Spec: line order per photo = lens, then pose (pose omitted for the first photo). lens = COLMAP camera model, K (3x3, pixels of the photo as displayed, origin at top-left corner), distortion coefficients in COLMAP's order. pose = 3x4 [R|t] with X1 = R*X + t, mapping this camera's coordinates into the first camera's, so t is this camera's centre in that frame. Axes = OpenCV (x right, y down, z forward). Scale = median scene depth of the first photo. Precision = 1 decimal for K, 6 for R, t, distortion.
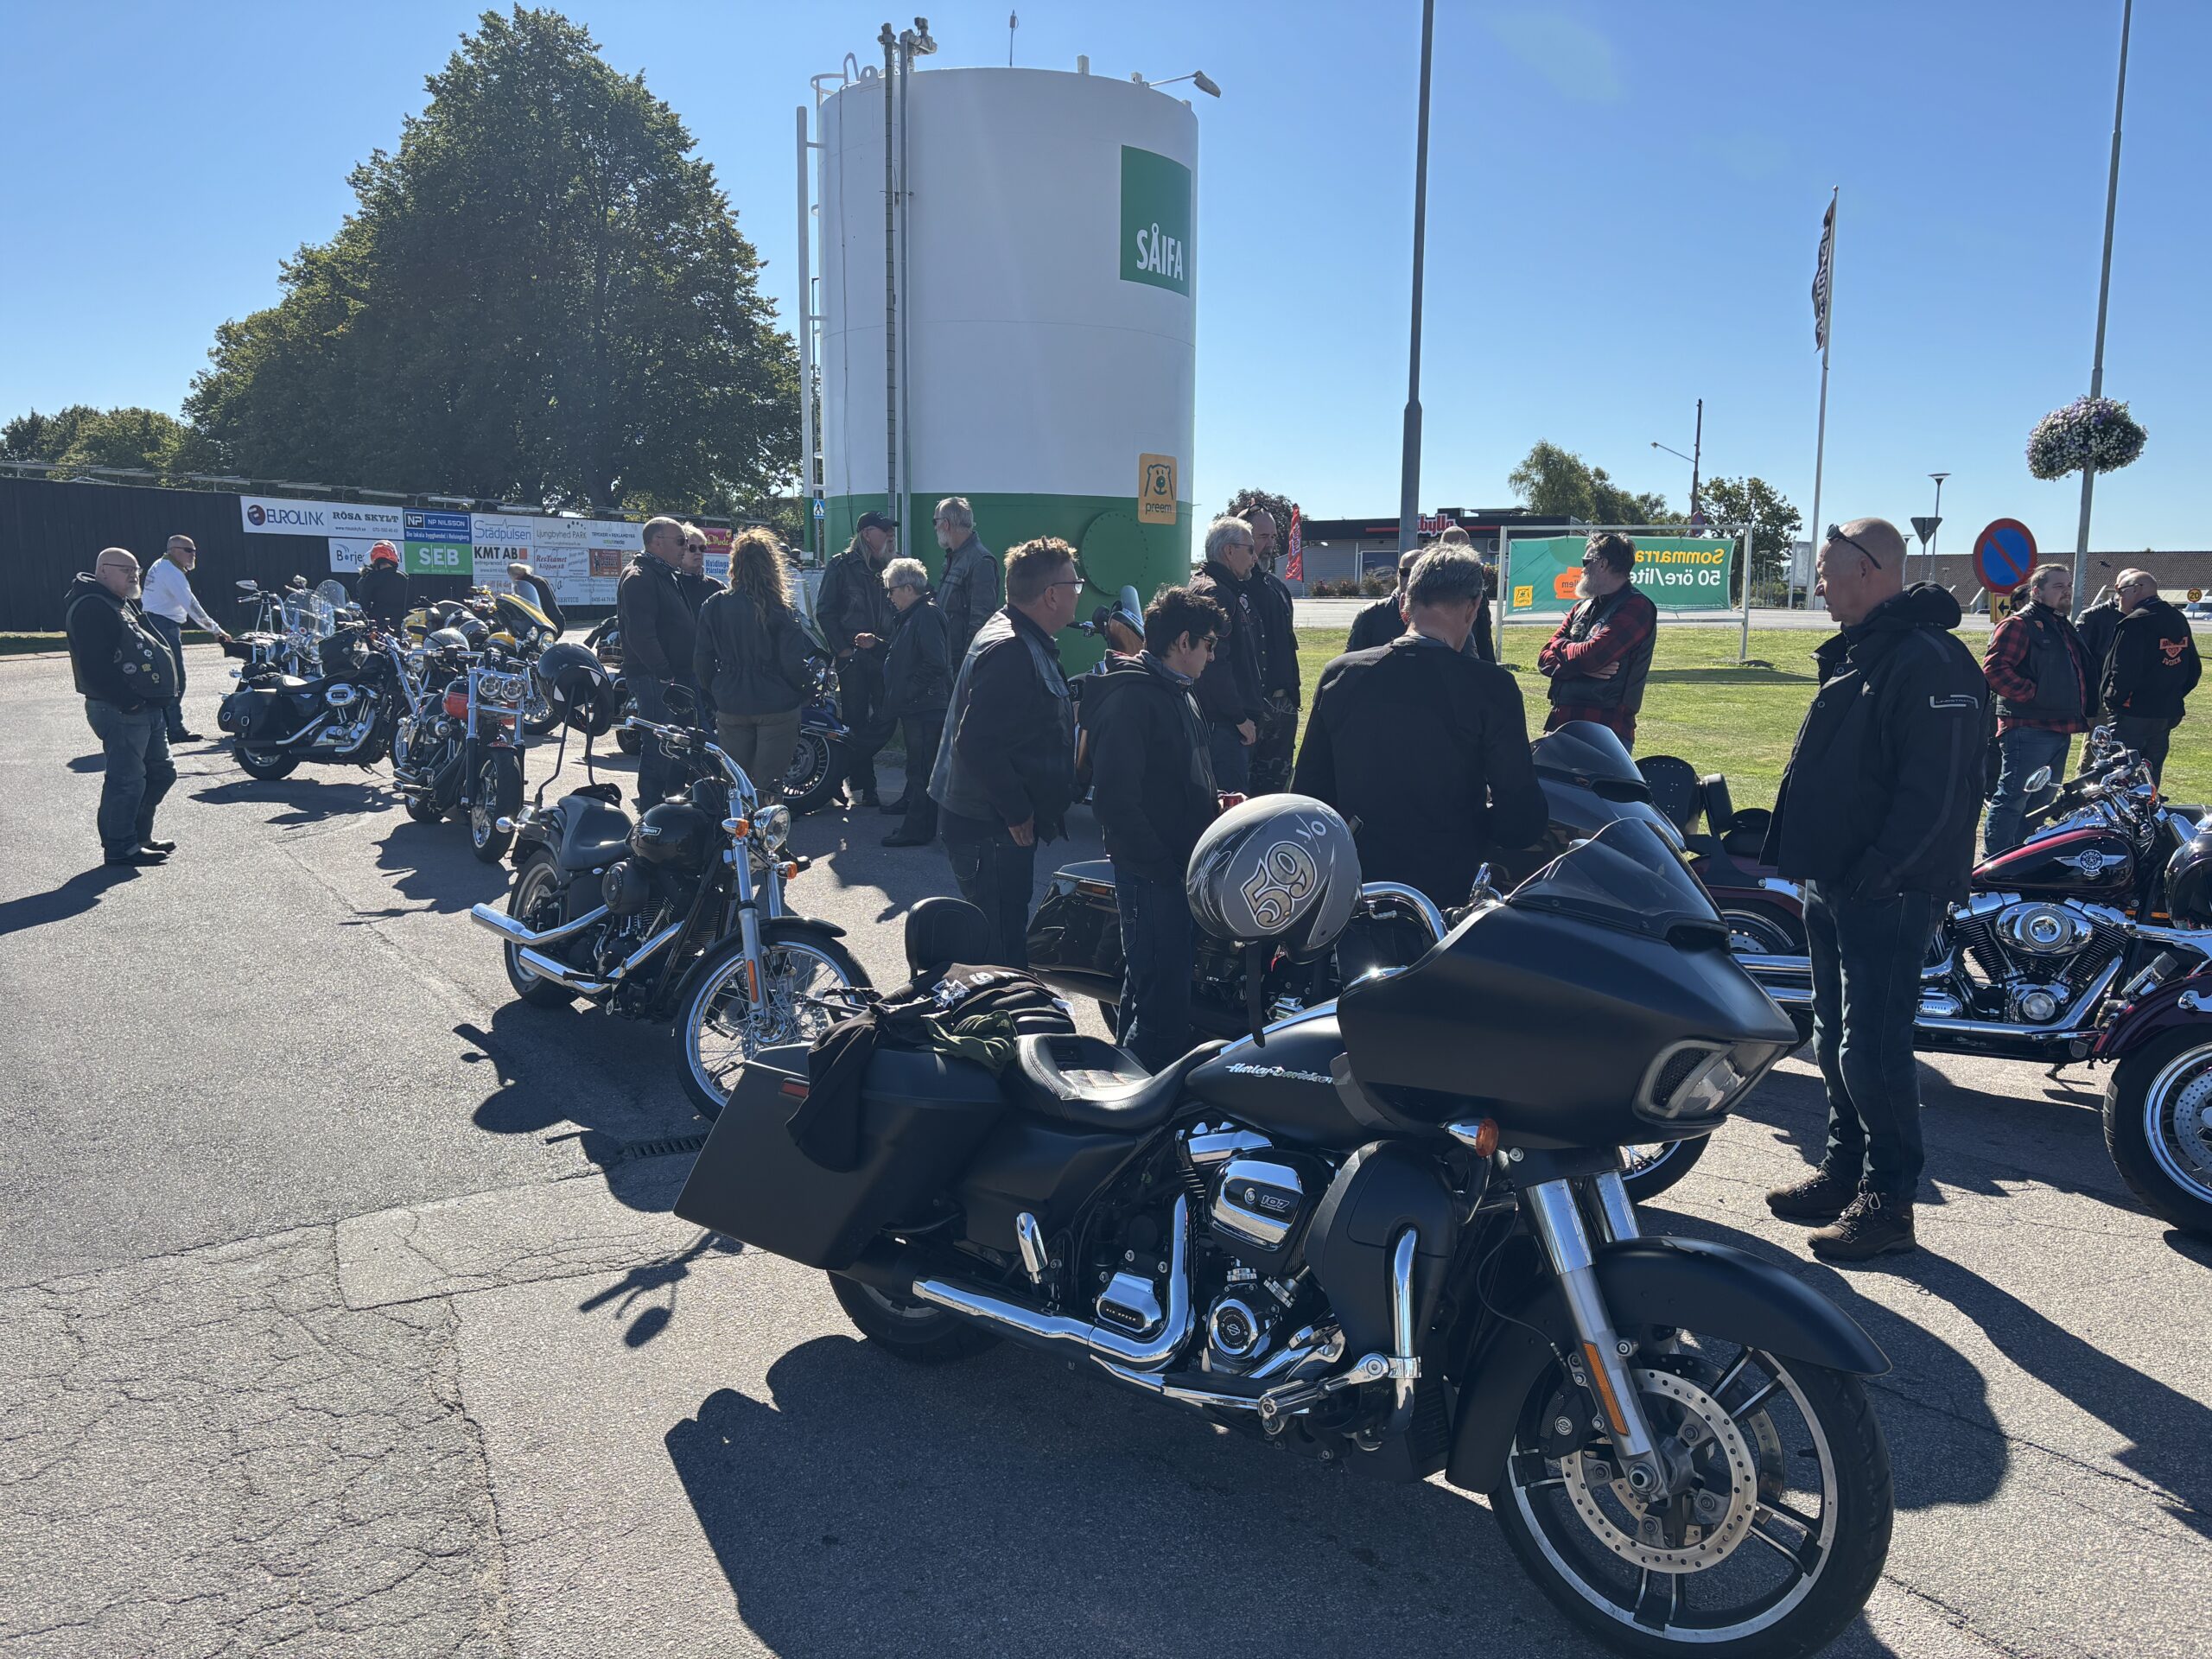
lens RADIAL K [[1656.9, 0, 1106.0], [0, 1656.9, 829.5], [0, 0, 1]] dist [0.059021, -0.059526]
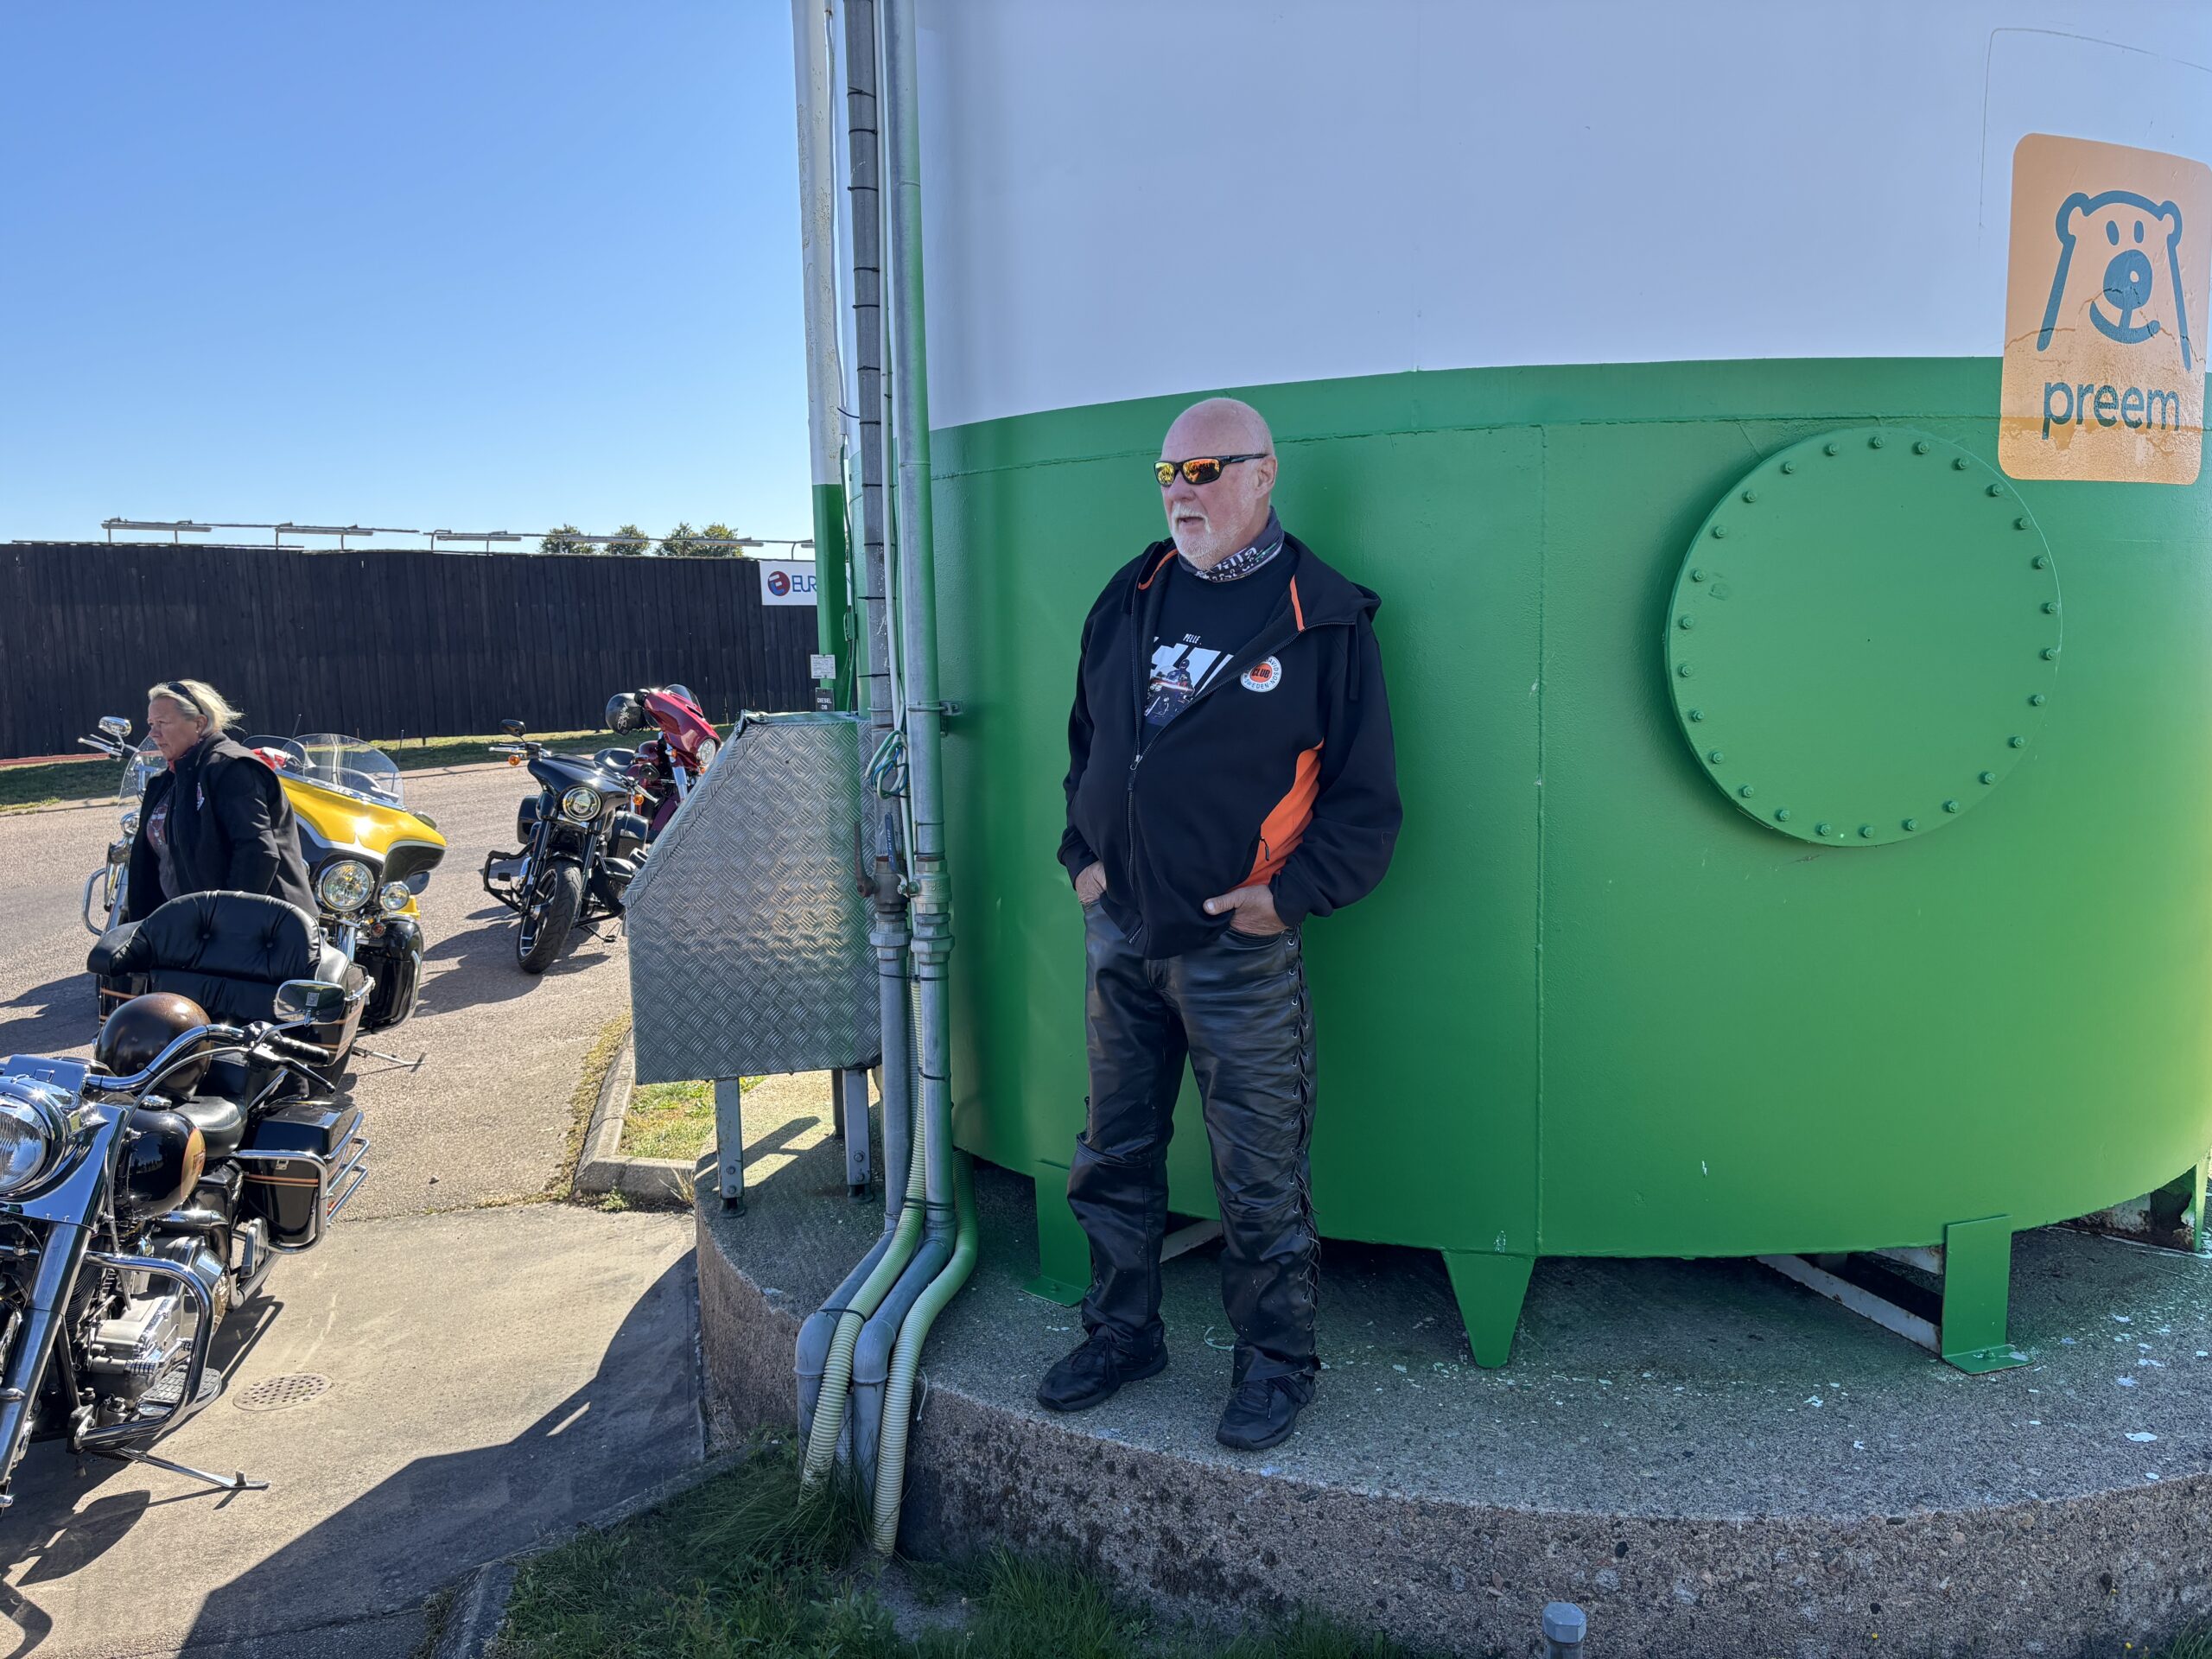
lens RADIAL K [[1656.9, 0, 1106.0], [0, 1656.9, 829.5], [0, 0, 1]] dist [0.059021, -0.059526]
pose [[0.895736, 0.024538, -0.443909, 0.009504], [-0.034482, 0.999302, -0.014341, -0.093275], [0.443247, 0.028153, 0.895957, 0.528527]]
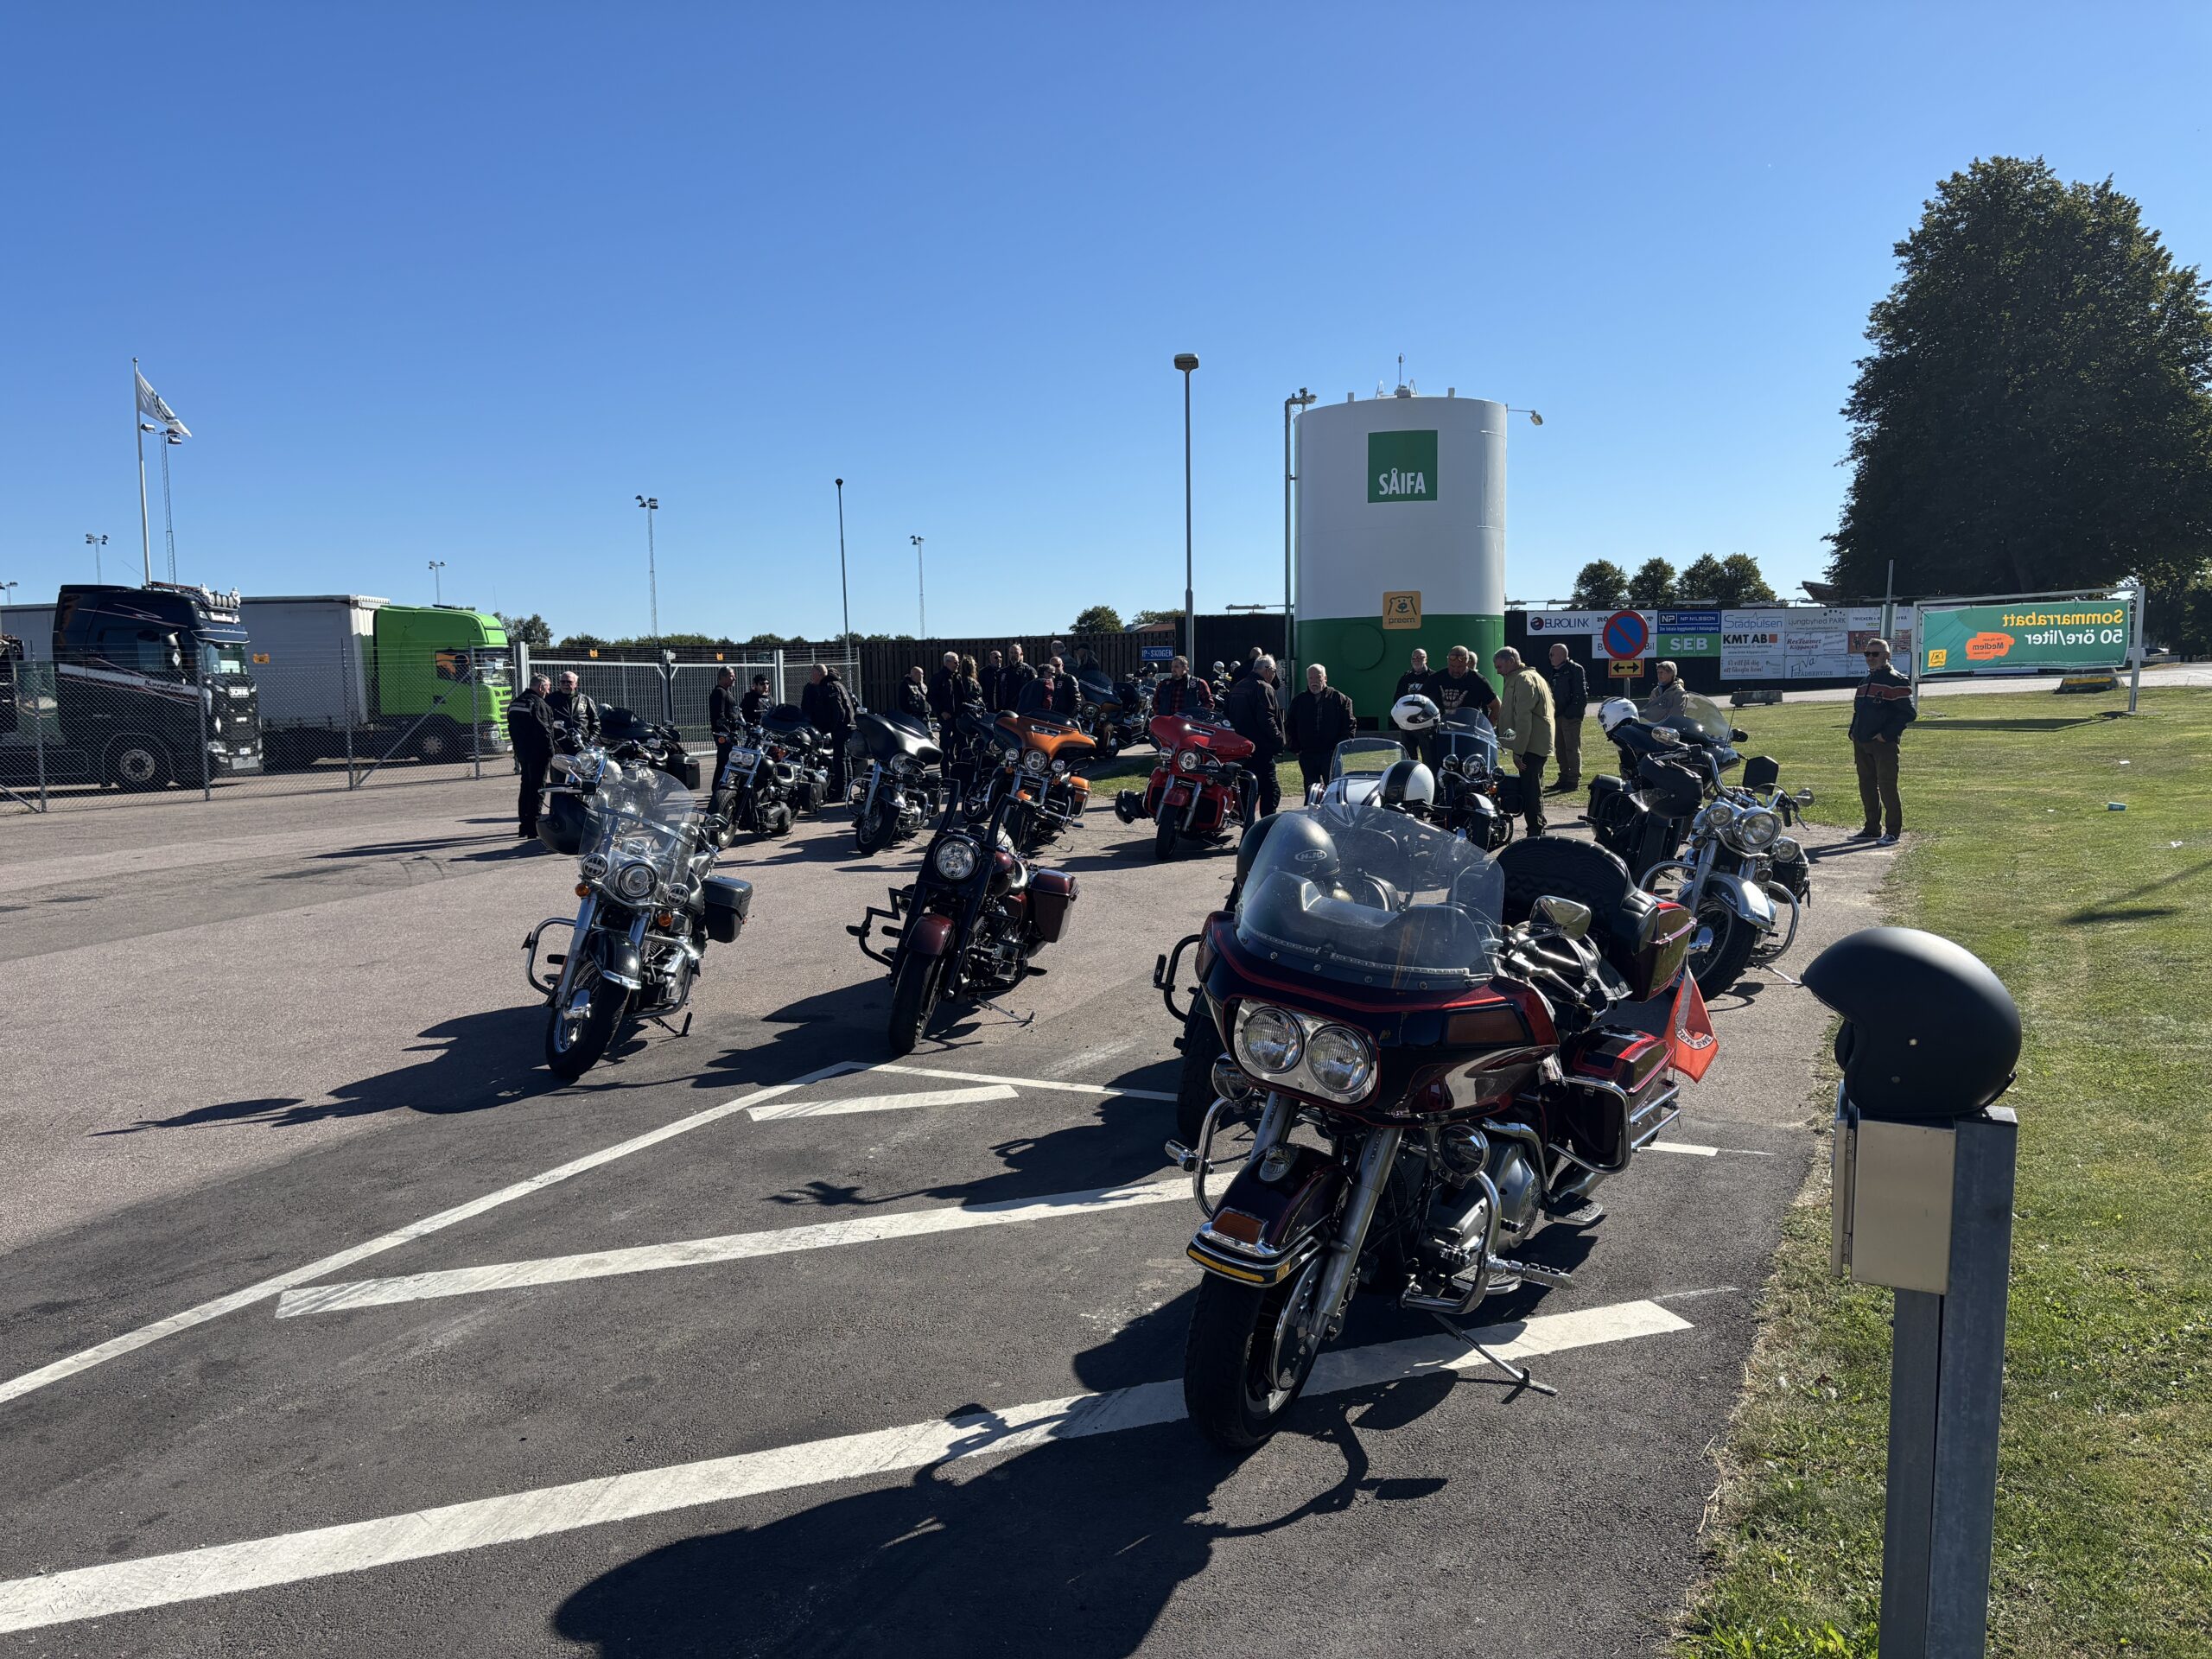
lens RADIAL K [[1656.9, 0, 1106.0], [0, 1656.9, 829.5], [0, 0, 1]] dist [0.059021, -0.059526]
pose [[0.470219, 0.064018, -0.880225, 1.026020], [-0.104713, 0.994368, 0.016381, 0.024187], [0.876316, 0.084468, 0.474274, -0.077600]]
